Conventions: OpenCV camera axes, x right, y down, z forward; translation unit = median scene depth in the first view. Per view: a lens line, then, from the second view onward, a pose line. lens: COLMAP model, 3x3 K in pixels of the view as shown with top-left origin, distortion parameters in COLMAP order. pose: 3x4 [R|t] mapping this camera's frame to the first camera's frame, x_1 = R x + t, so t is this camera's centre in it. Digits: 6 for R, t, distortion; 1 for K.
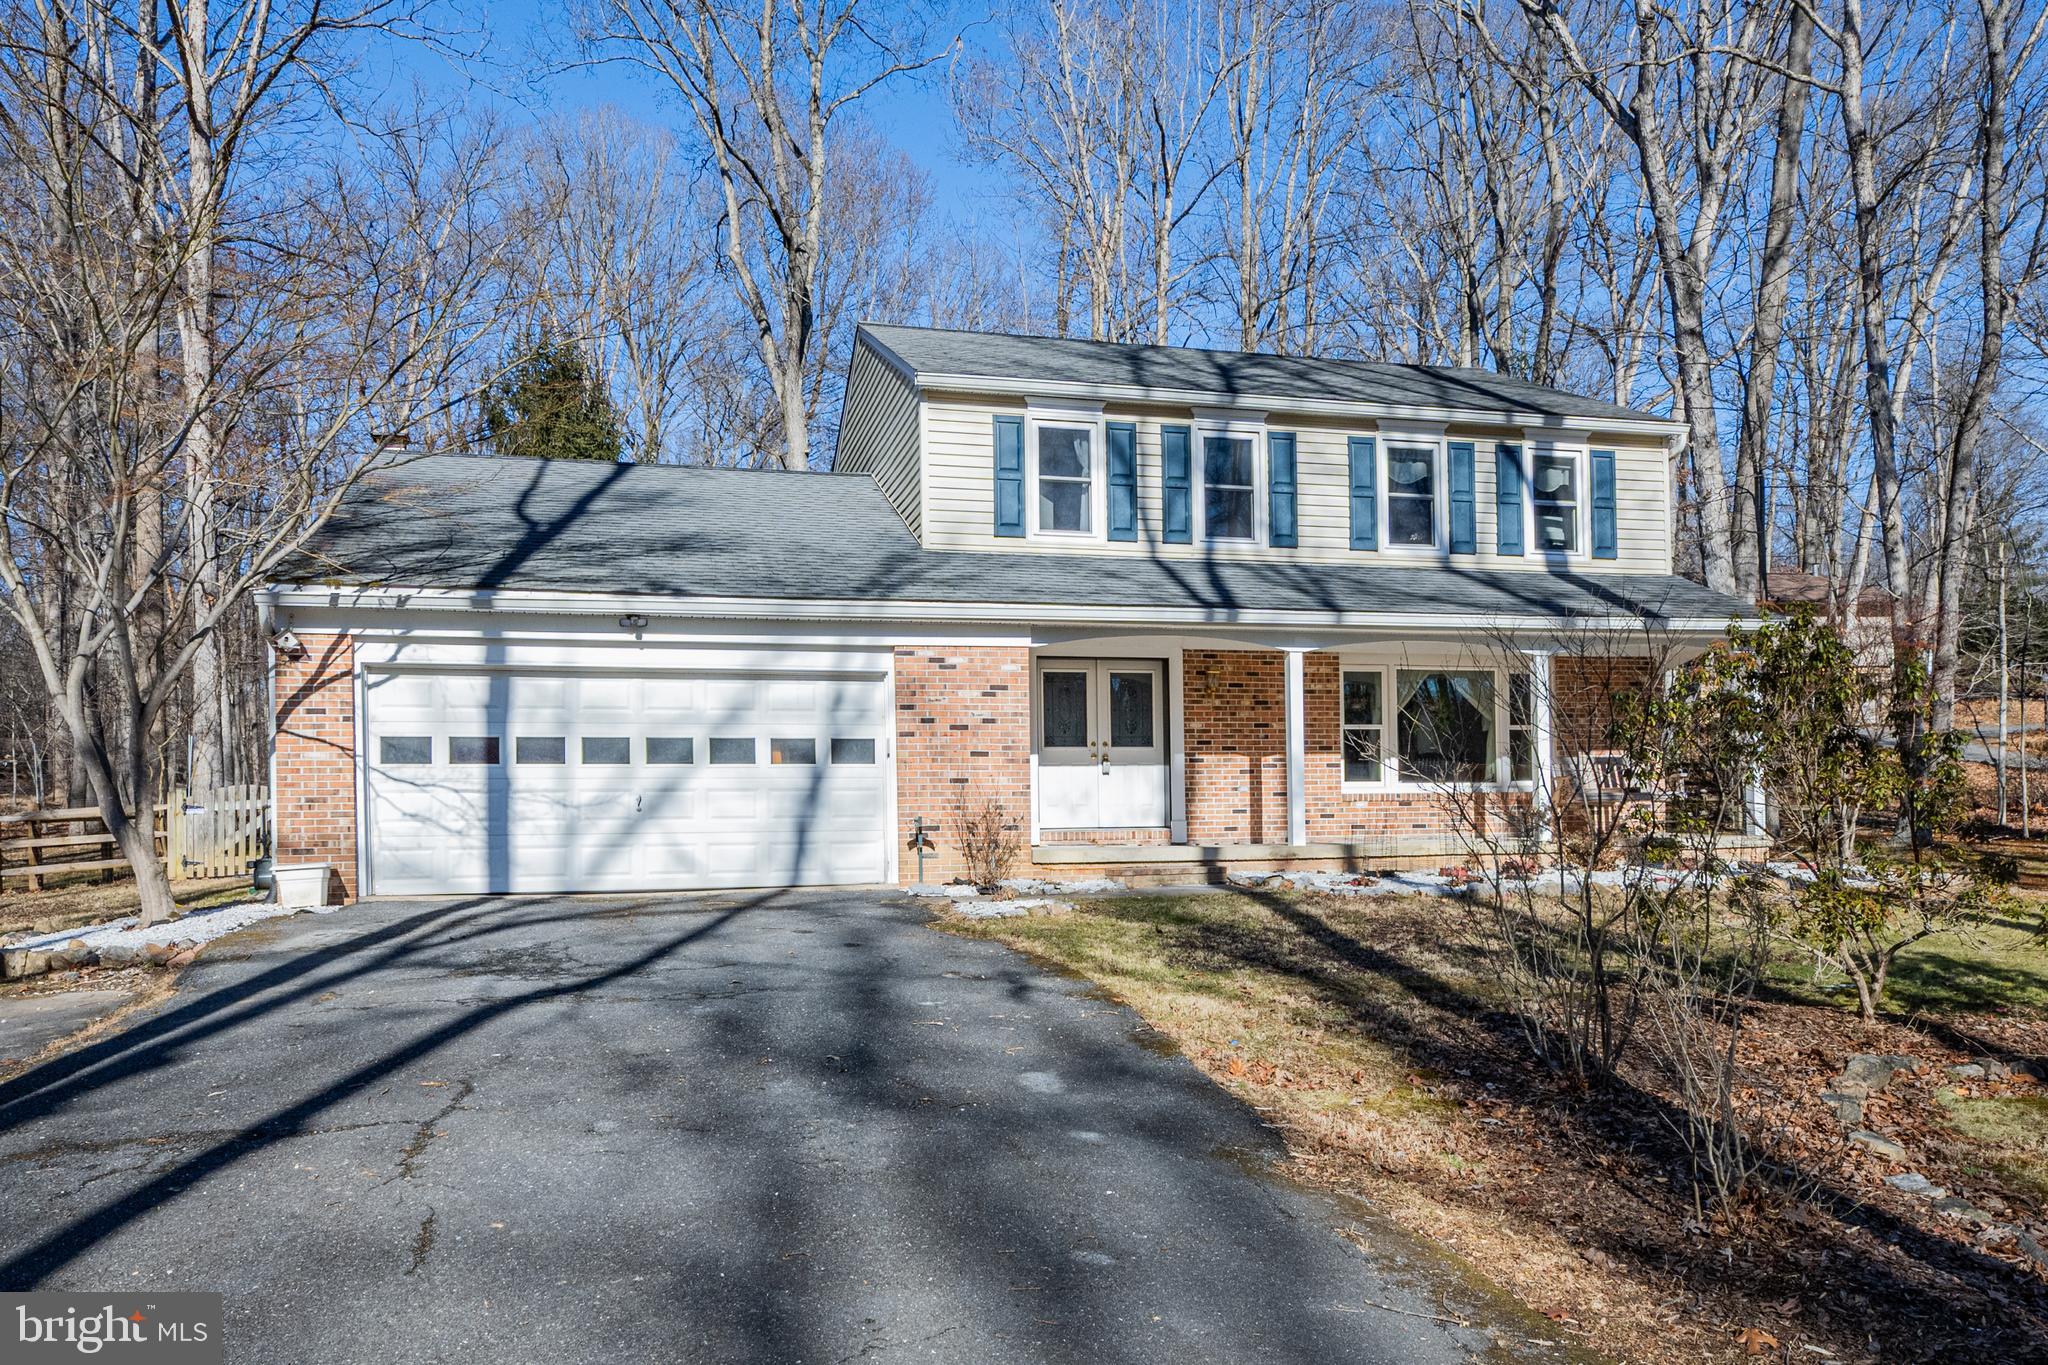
lens RADIAL K [[1412.7, 0, 1023.4], [0, 1412.7, 814.7], [0, 0, 1]] dist [-0.001988, -0.005025]
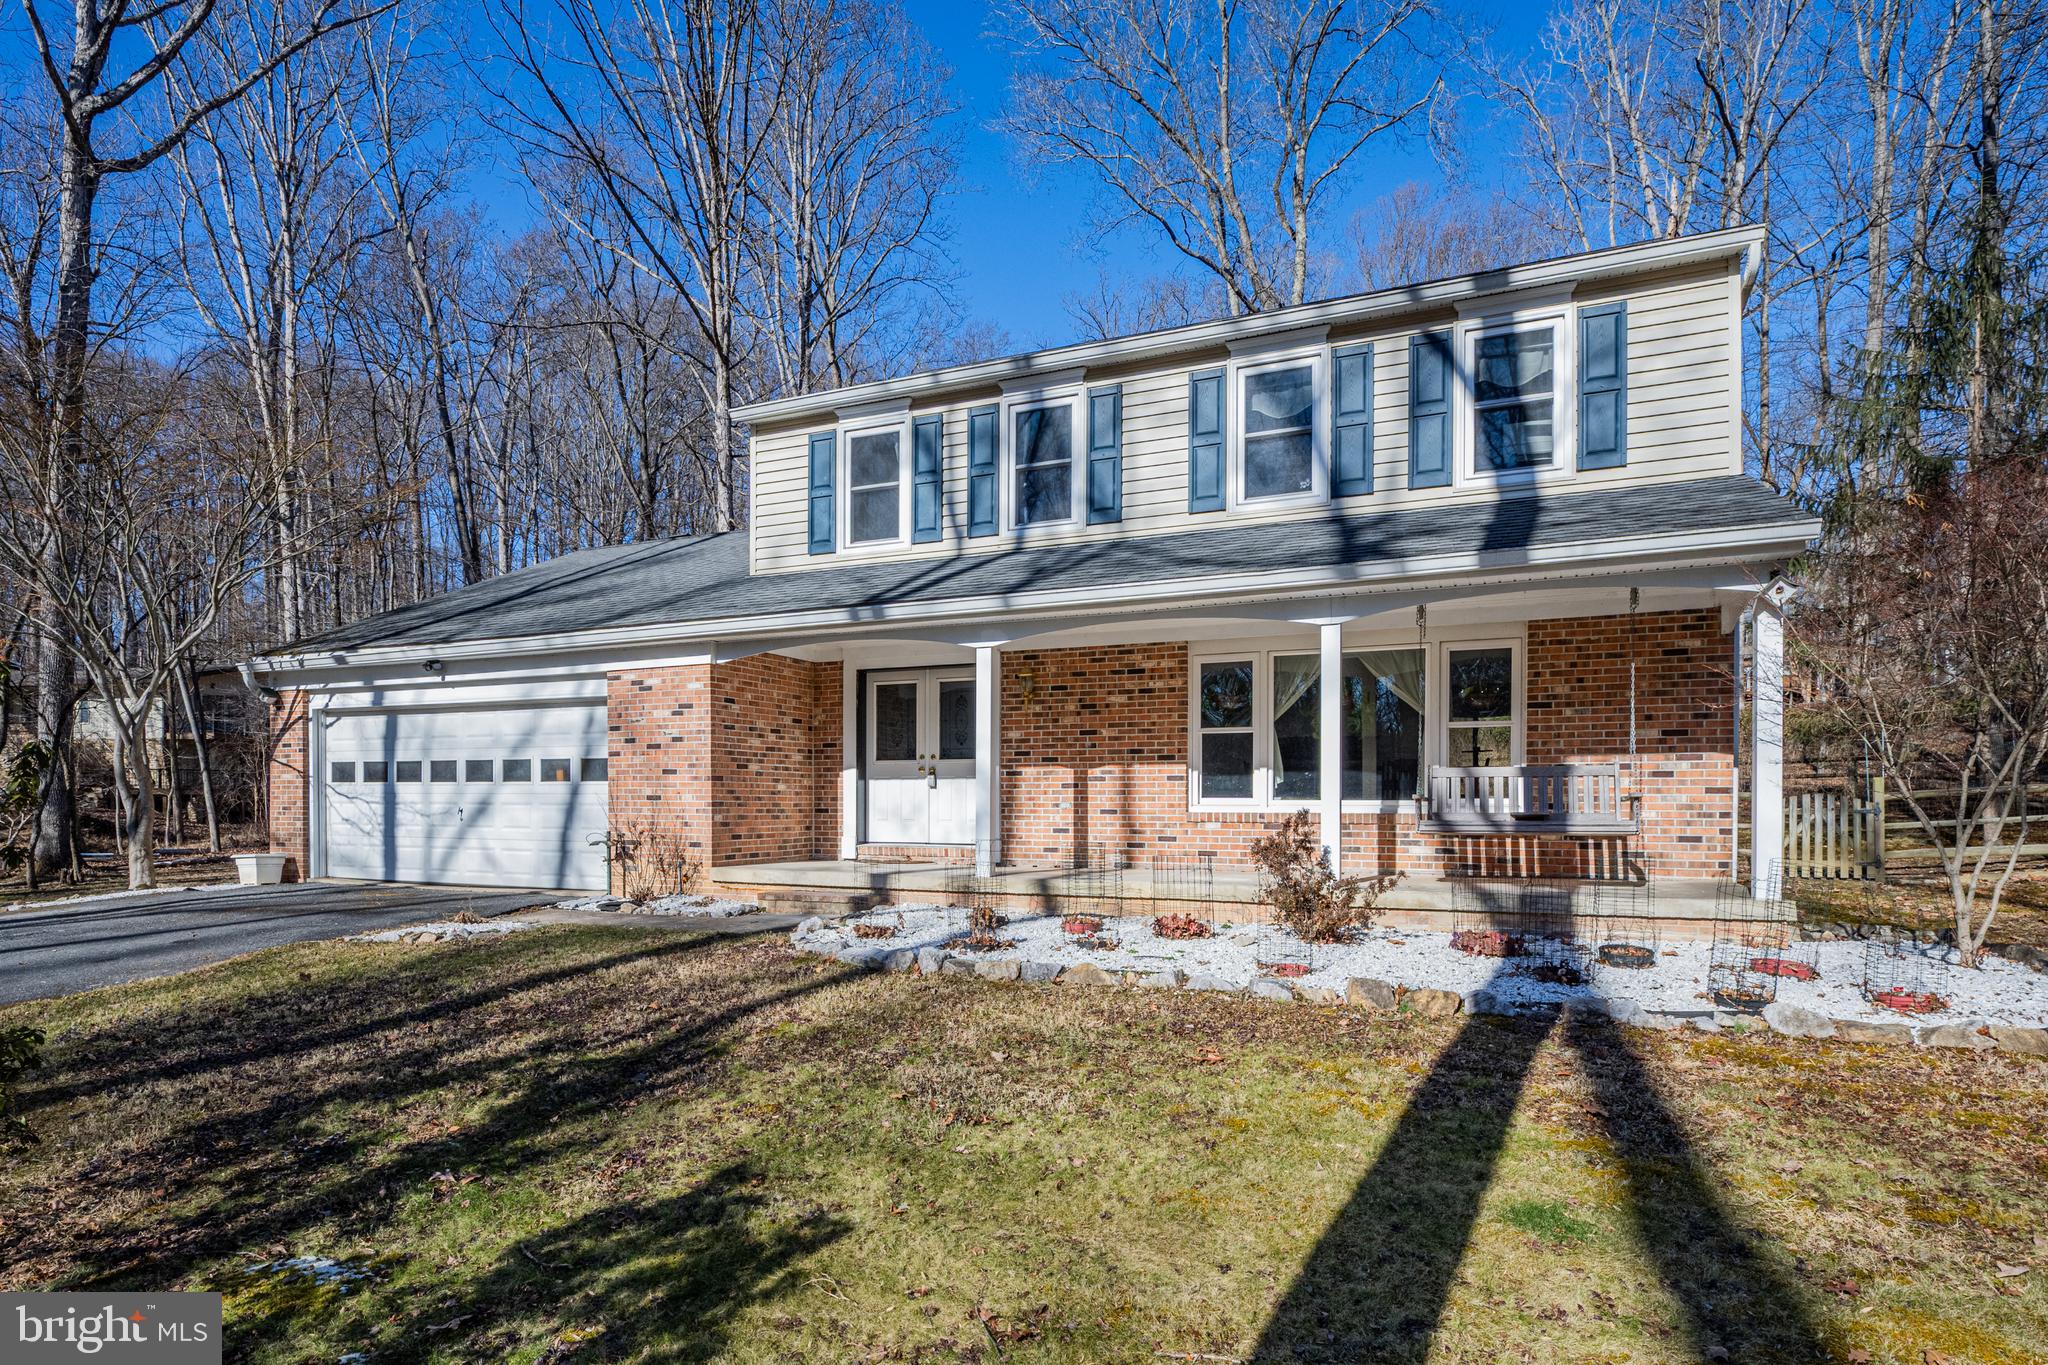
lens RADIAL K [[1058.1, 0, 991.7], [0, 1058.1, 815.1], [0, 0, 1]] dist [-0.005953, -0.000304]
pose [[0.785596, 0.022042, -0.618347, 0.548308], [-0.011998, 0.999720, 0.020393, -0.026134], [0.618624, -0.008602, 0.785640, 0.470840]]
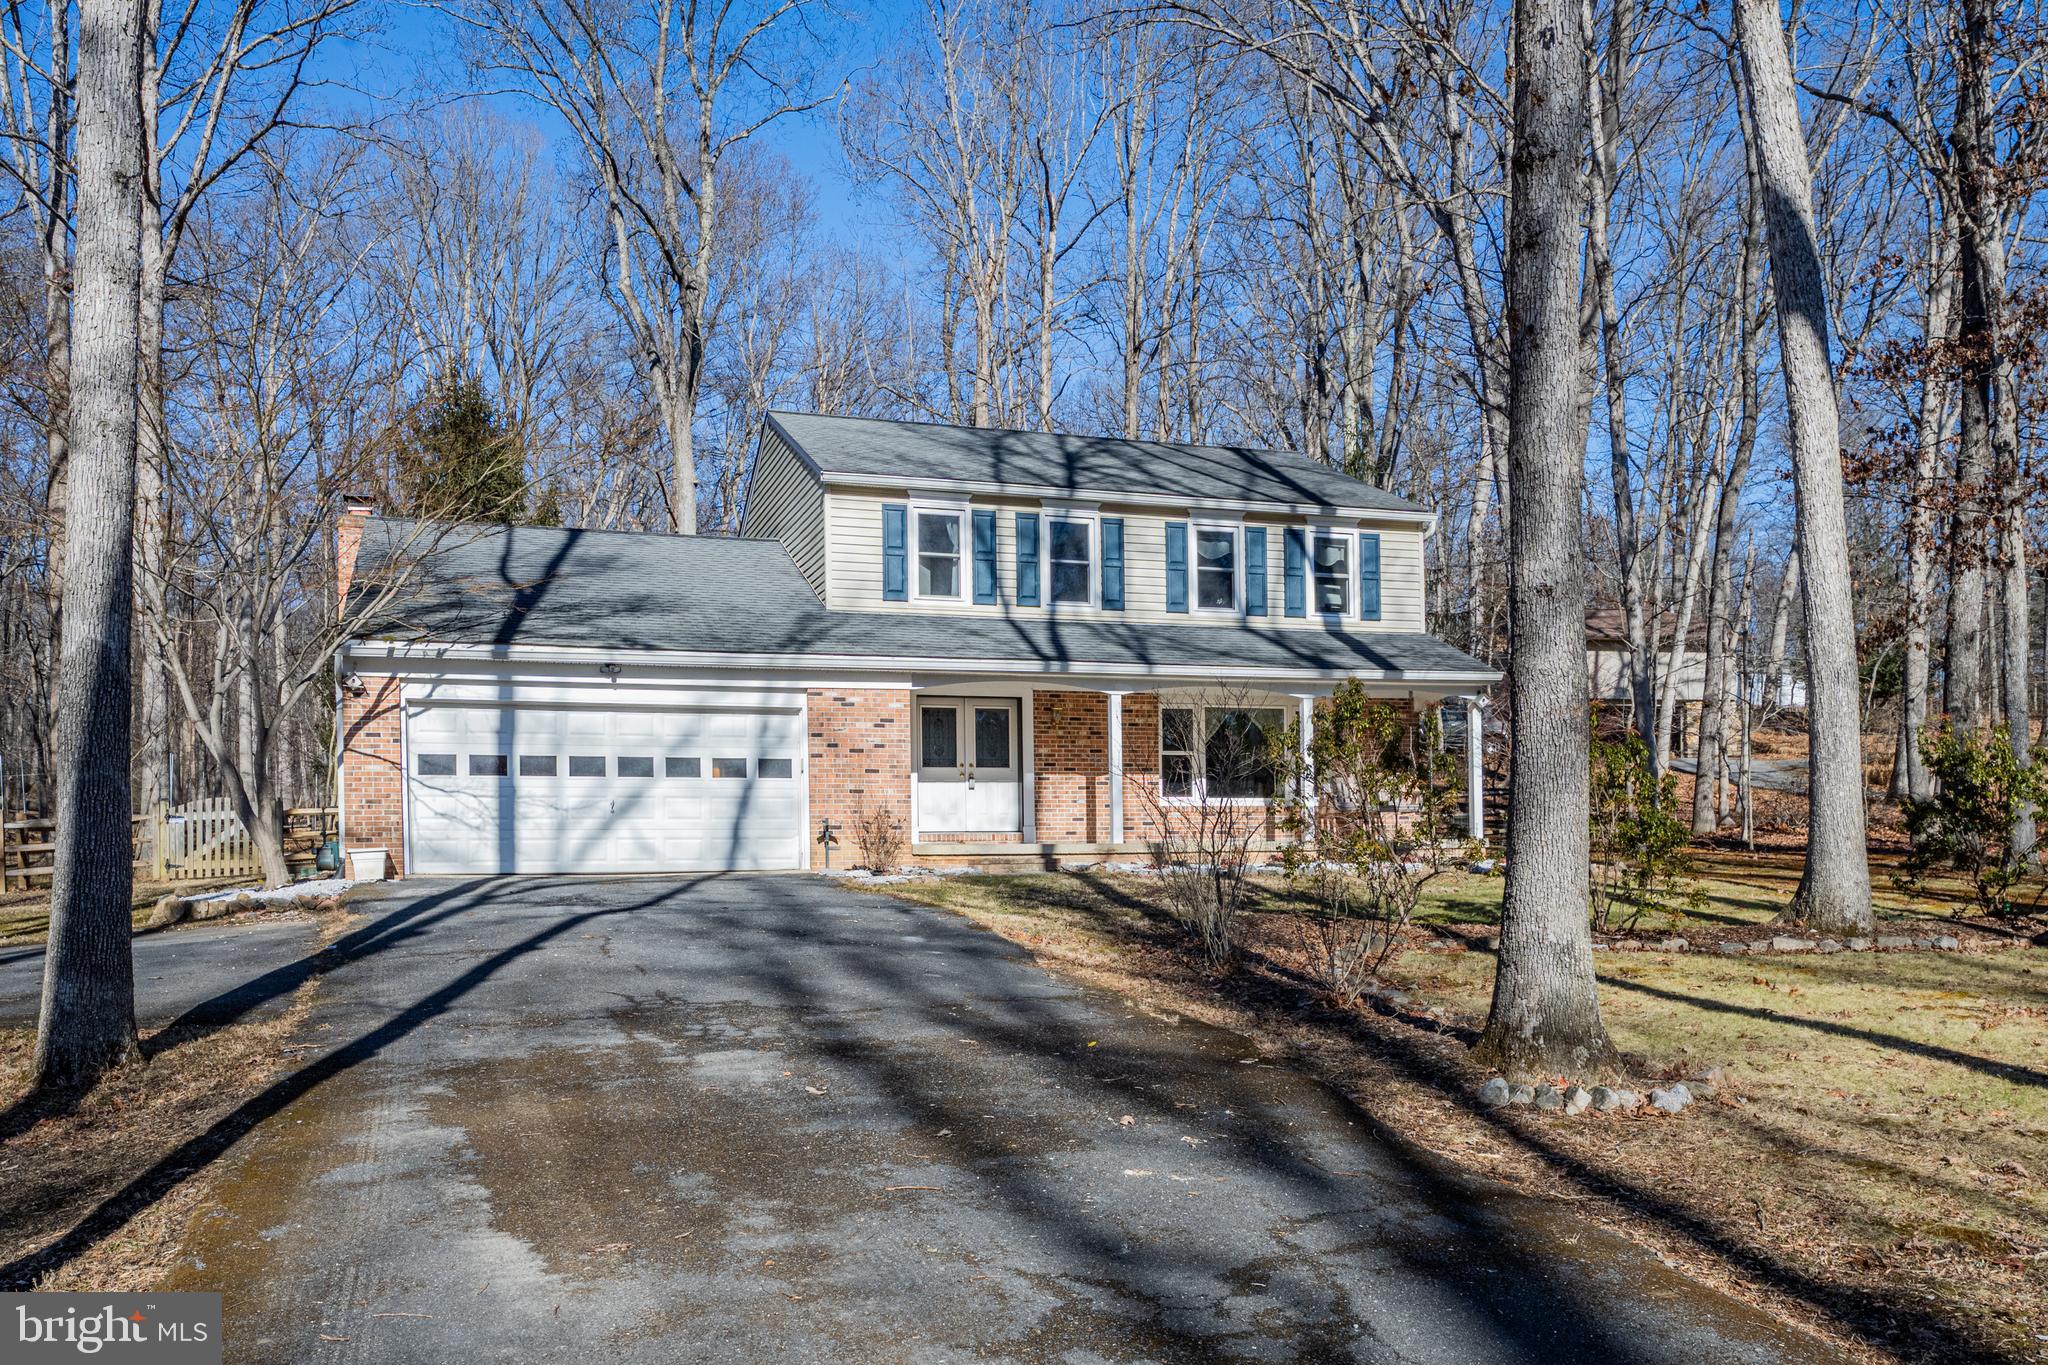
lens RADIAL K [[1542.6, 0, 1013.4], [0, 1542.6, 871.3], [0, 0, 1]] dist [-0.000627, -0.001159]
pose [[0.997699, 0.001767, 0.067772, 0.002508], [-0.002685, 0.999906, 0.013470, 0.026641], [-0.067742, -0.013621, 0.997610, -0.384288]]
